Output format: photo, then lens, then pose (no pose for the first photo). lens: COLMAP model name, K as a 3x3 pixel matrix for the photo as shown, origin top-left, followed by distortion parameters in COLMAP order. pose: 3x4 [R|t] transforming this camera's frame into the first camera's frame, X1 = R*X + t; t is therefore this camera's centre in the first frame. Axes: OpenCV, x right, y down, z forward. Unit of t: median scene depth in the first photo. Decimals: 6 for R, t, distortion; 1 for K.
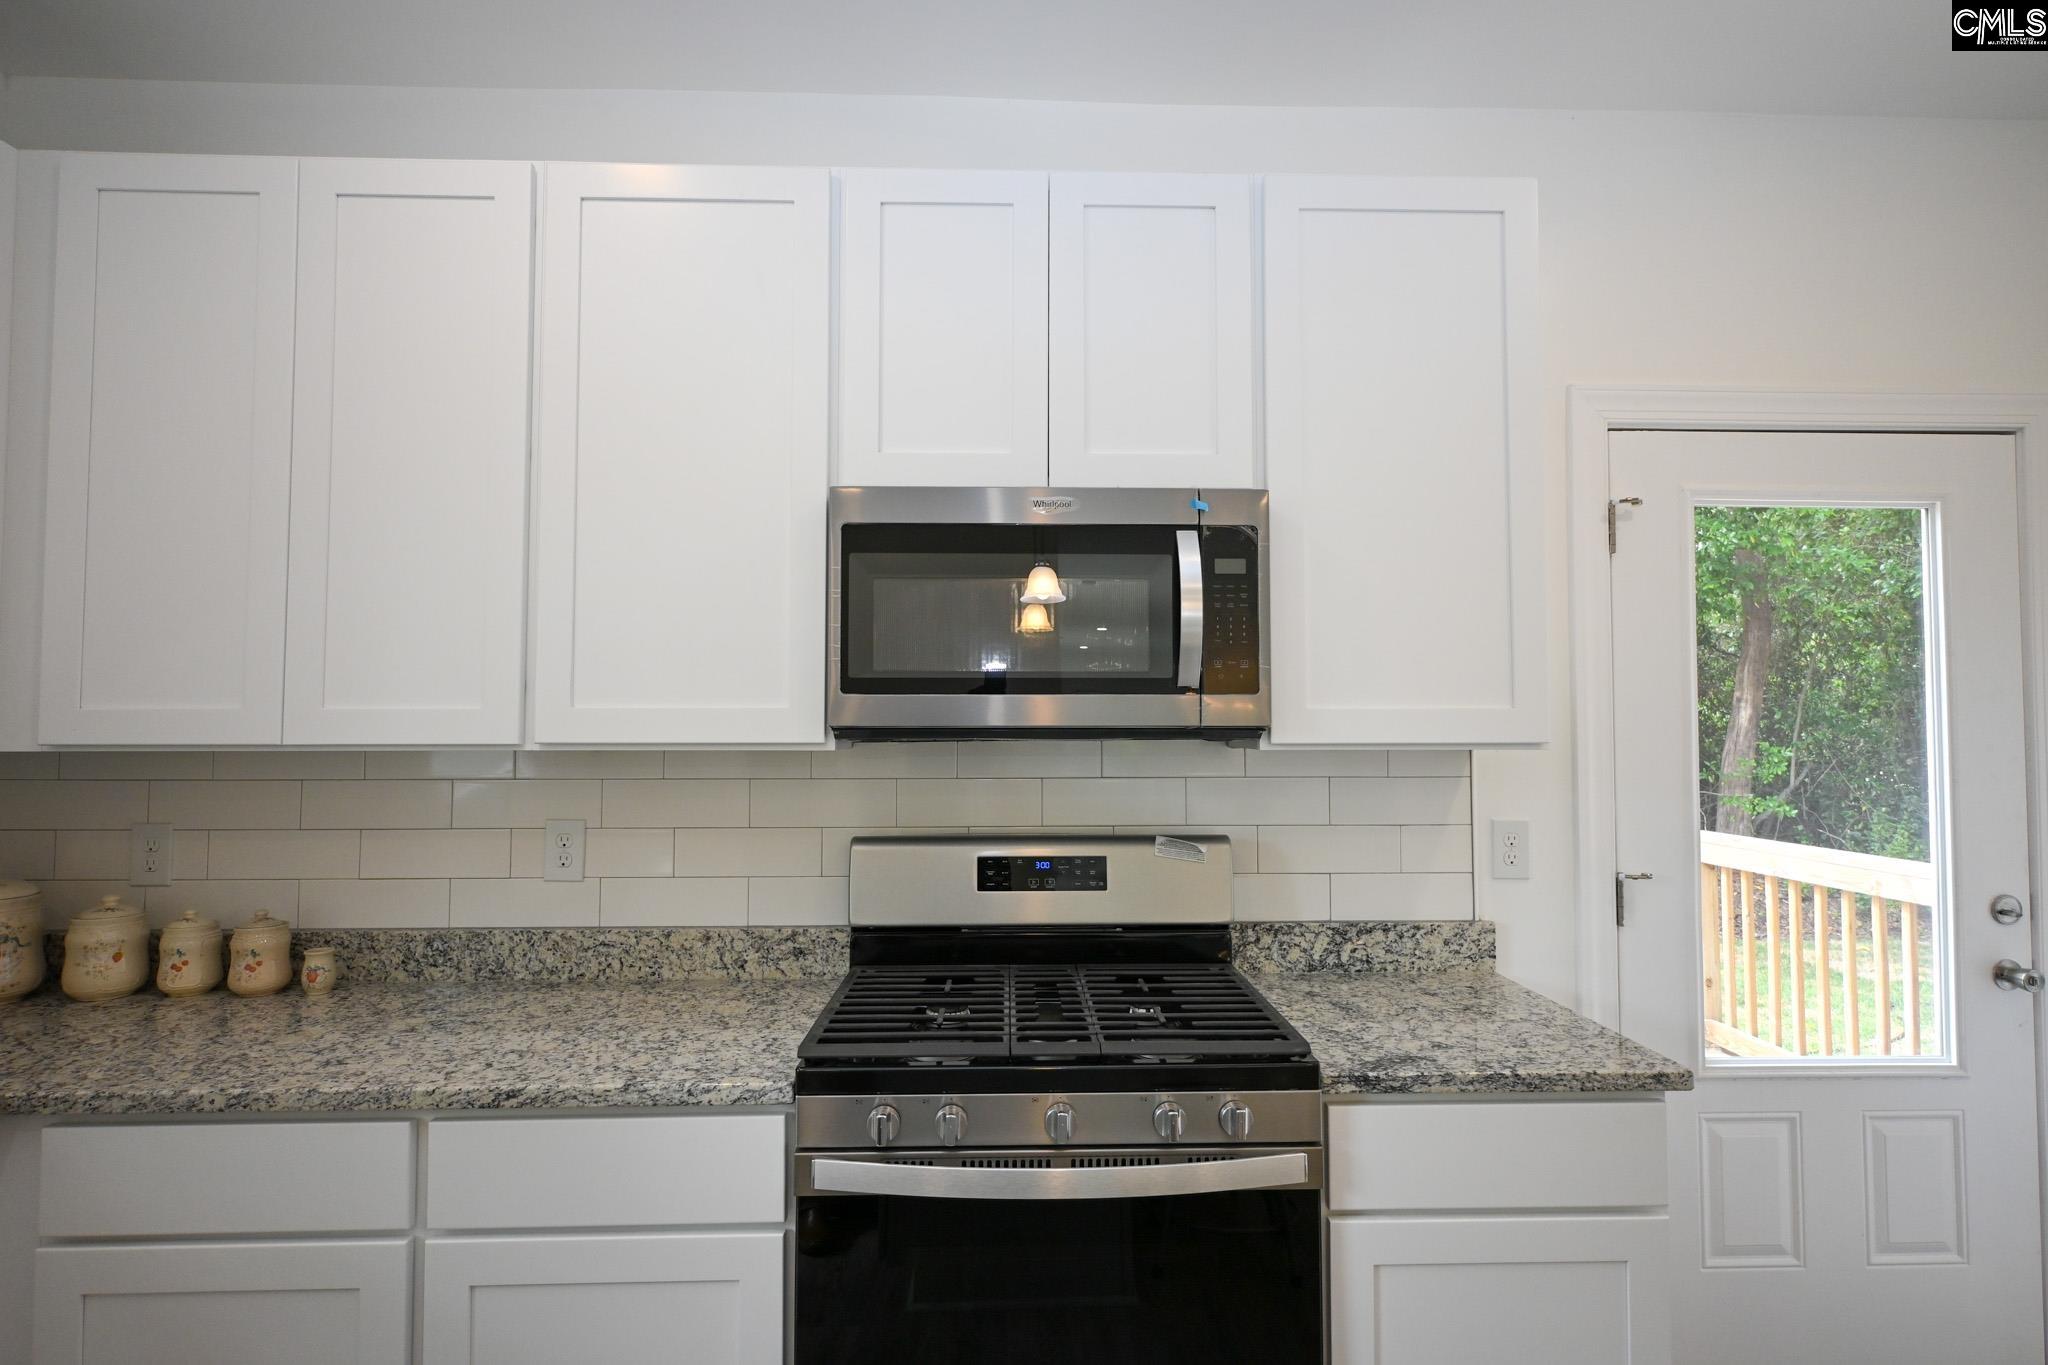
lens RADIAL K [[1016.3, 0, 1028.4], [0, 1016.3, 682.4], [0, 0, 1]] dist [-0.000664, 0.001046]
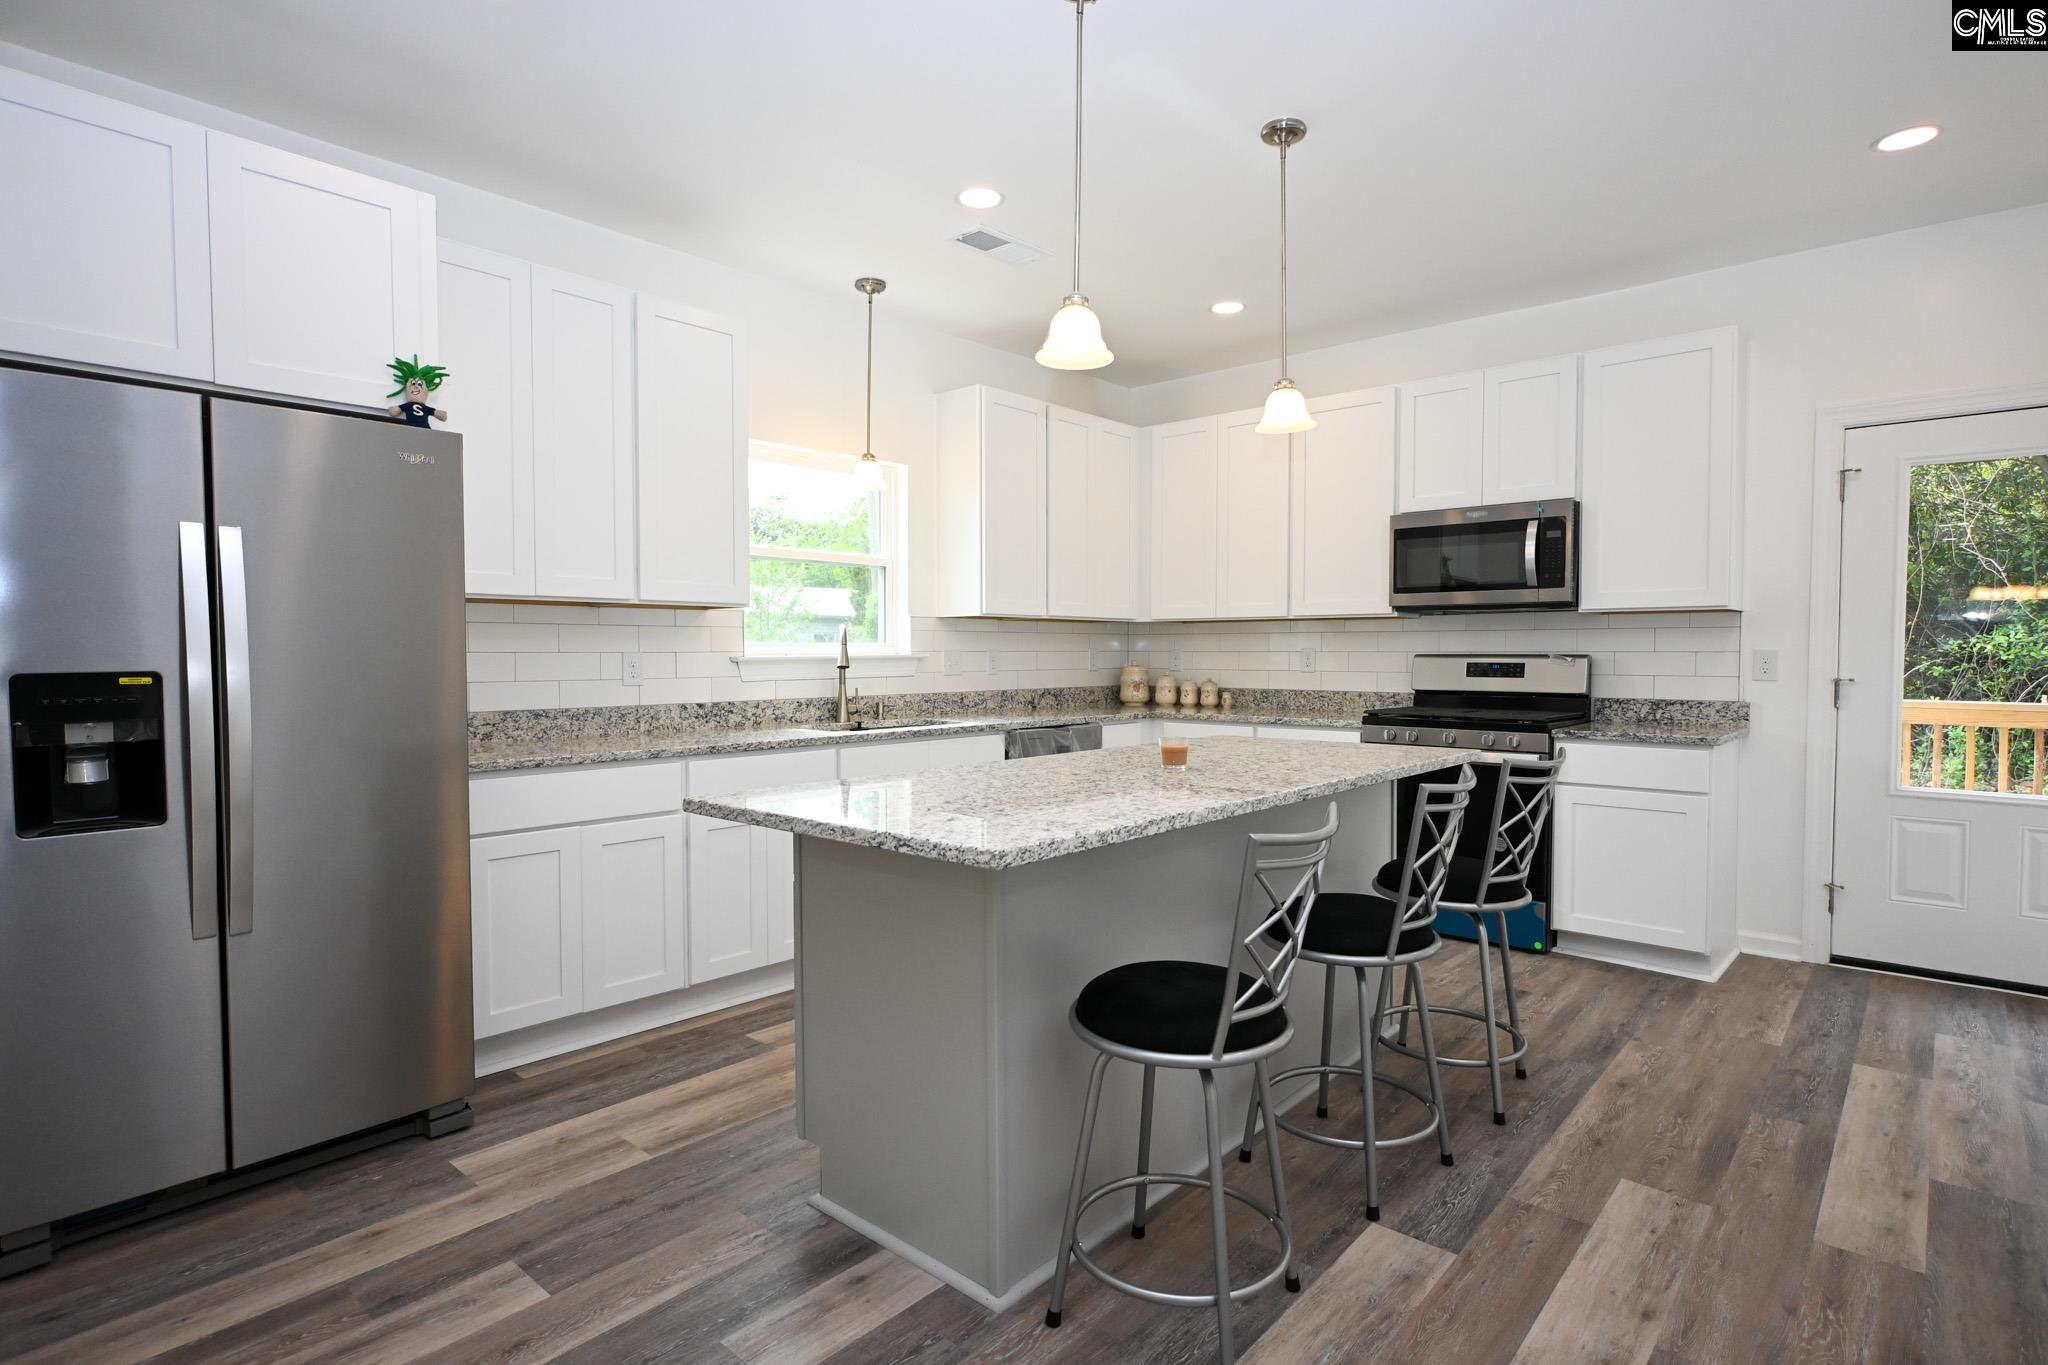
lens RADIAL K [[1016.3, 0, 1028.4], [0, 1016.3, 682.4], [0, 0, 1]] dist [-0.000664, 0.001046]
pose [[0.716768, 0.024585, -0.696878, 0.862635], [0.027815, 0.997575, 0.063803, 0.040541], [0.696757, -0.065116, 0.714346, -1.382629]]
